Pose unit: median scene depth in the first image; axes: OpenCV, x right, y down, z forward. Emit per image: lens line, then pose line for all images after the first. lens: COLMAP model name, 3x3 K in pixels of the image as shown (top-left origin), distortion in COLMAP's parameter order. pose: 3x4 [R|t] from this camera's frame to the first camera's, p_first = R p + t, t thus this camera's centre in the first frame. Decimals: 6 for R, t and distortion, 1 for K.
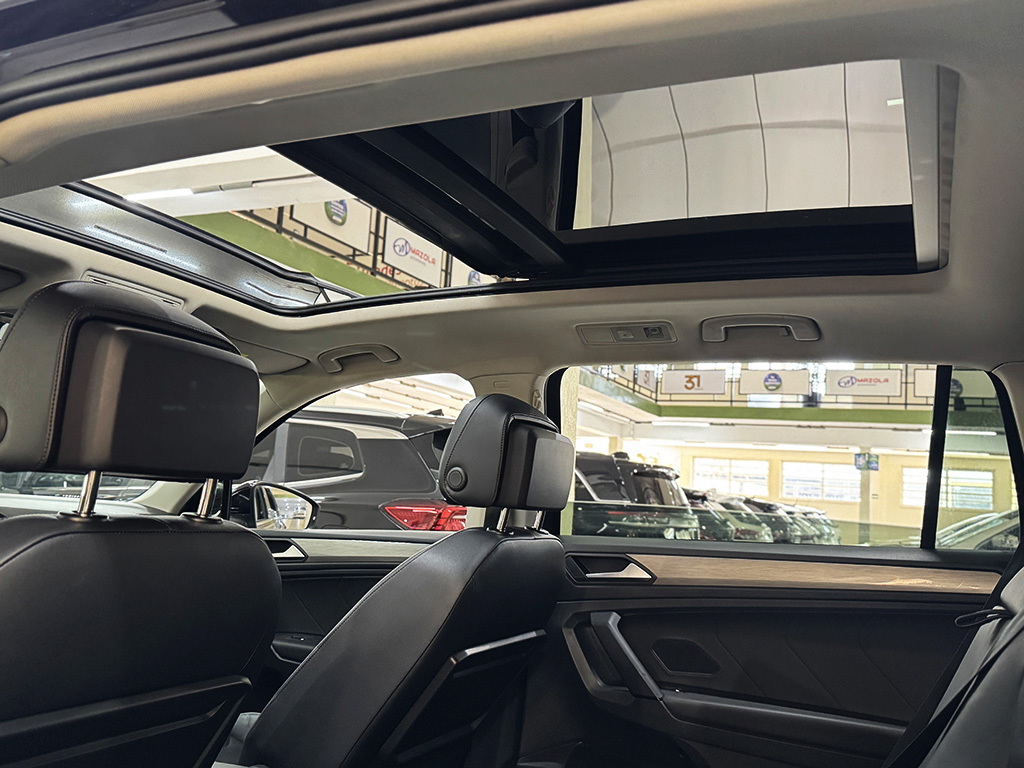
lens RADIAL K [[873.3, 0, 512.0], [0, 873.3, 384.0], [0, 0, 1]] dist [0.159254, -0.316148]
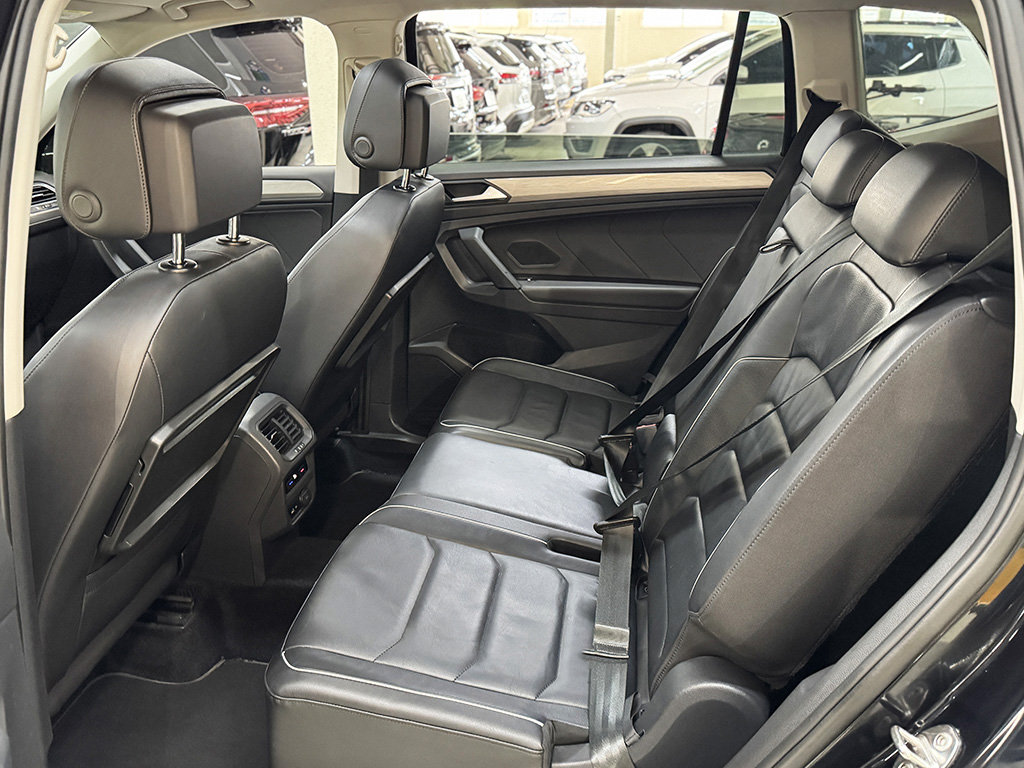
lens RADIAL K [[873.3, 0, 512.0], [0, 873.3, 384.0], [0, 0, 1]] dist [0.159254, -0.316148]
pose [[0.958469, -0.162316, 0.234501, -0.161652], [0.026996, 0.870187, 0.491982, -0.153384], [-0.283916, -0.465219, 0.838429, -0.145631]]
